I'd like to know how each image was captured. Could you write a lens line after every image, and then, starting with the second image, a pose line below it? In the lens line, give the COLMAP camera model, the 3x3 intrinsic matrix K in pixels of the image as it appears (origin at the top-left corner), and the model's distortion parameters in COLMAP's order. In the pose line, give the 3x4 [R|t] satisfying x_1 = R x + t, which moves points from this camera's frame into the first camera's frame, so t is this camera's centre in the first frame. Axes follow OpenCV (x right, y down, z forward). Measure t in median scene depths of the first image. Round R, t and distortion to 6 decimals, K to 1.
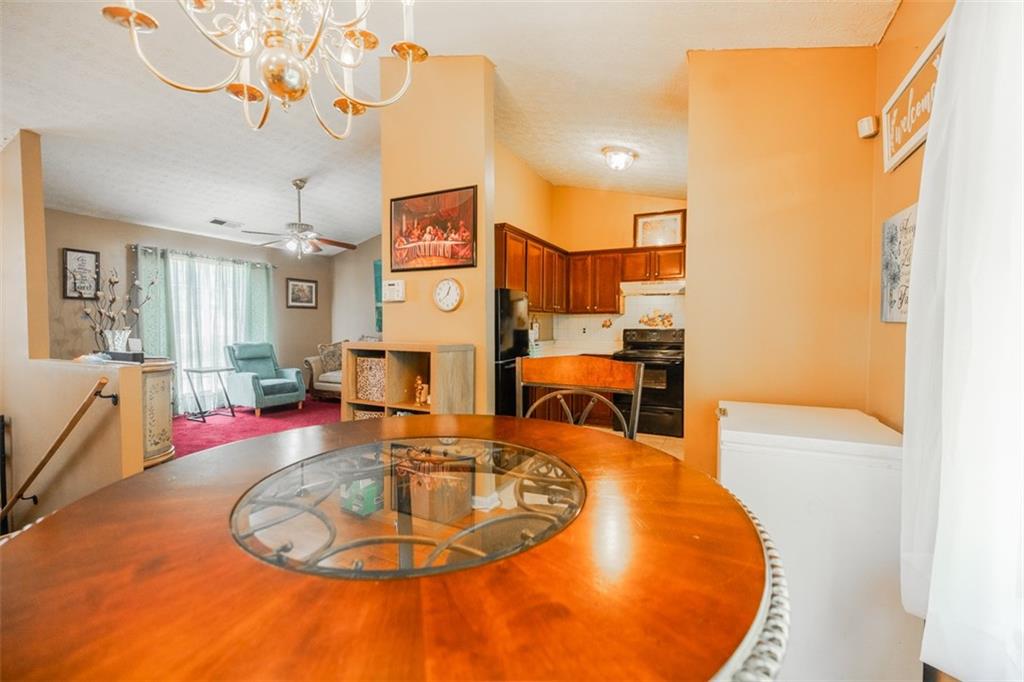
lens RADIAL K [[424.2, 0, 517.0], [0, 424.2, 332.5], [0, 0, 1]] dist [0.000420, 0.000199]
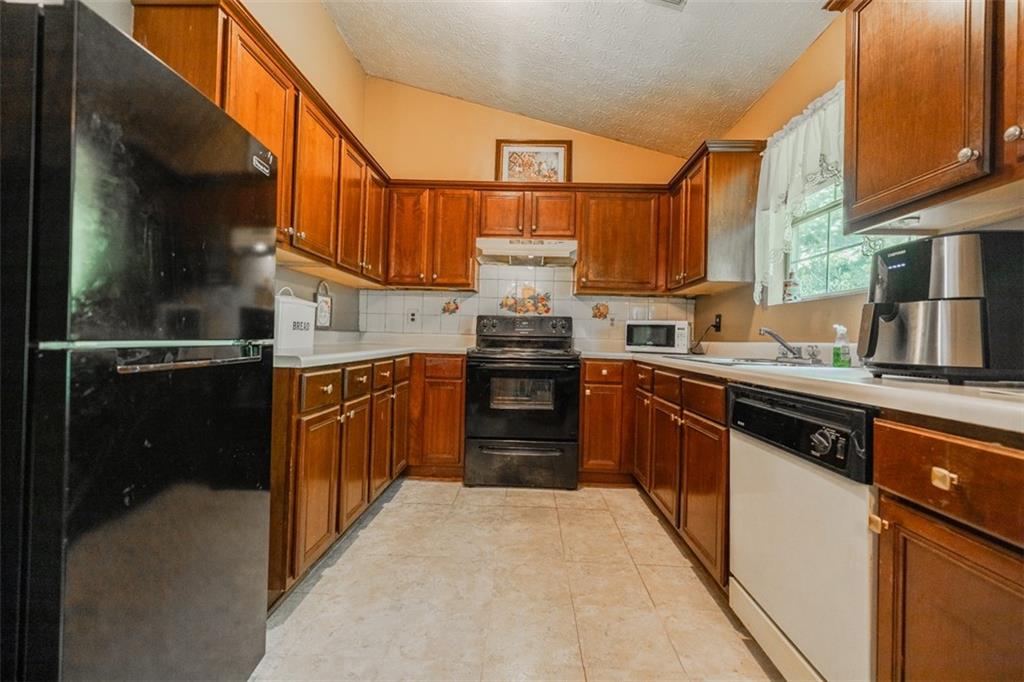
lens RADIAL K [[424.2, 0, 518.5], [0, 424.2, 335.3], [0, 0, 1]] dist [0.000420, 0.000199]
pose [[0.907173, 0.026011, 0.419953, 0.044440], [-0.015106, 0.999457, -0.029272, 0.040358], [-0.420487, 0.020211, 0.907073, 0.417257]]
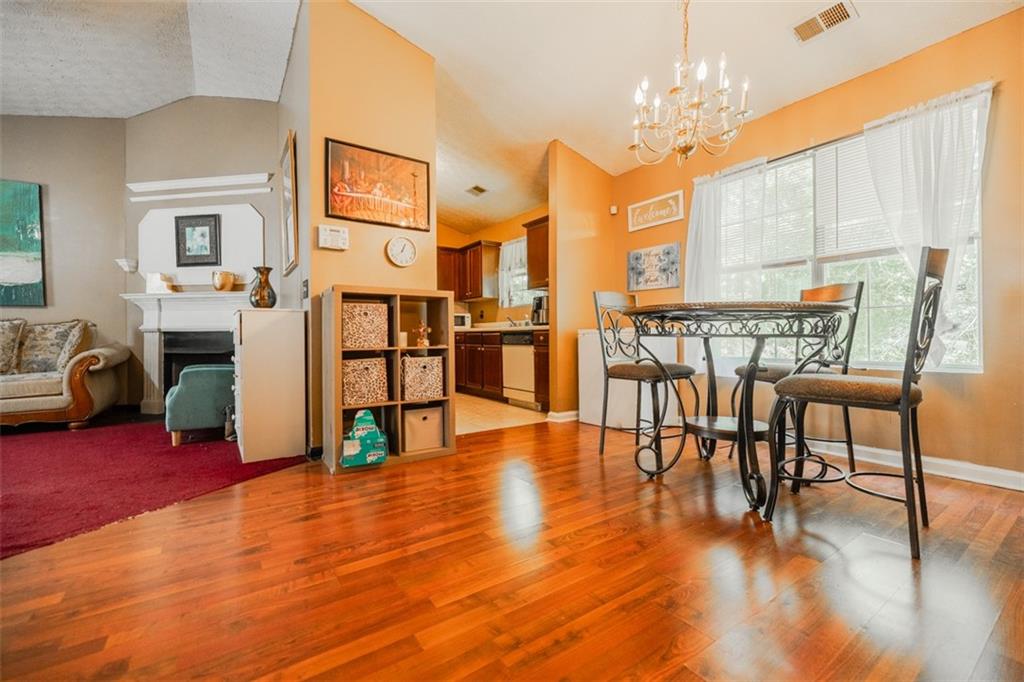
lens RADIAL K [[424.2, 0, 516.1], [0, 424.2, 333.3], [0, 0, 1]] dist [0.000420, 0.000199]
pose [[0.482541, -0.001328, 0.875873, -0.533489], [0.026054, 0.999578, -0.012838, 0.077965], [-0.875486, 0.029015, 0.482372, 0.123321]]
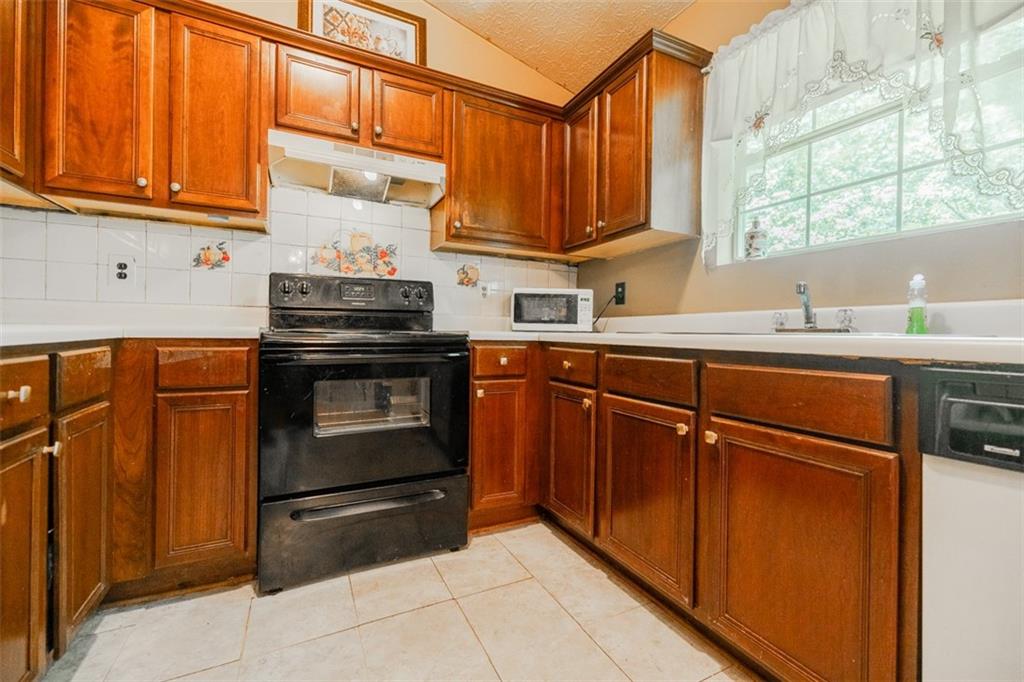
lens RADIAL K [[424.2, 0, 514.0], [0, 424.2, 334.5], [0, 0, 1]] dist [0.000420, 0.000199]
pose [[0.604836, 0.002572, 0.796346, 0.092447], [0.006796, 0.999942, -0.008392, 0.050464], [-0.796321, 0.010488, 0.604783, 0.636948]]
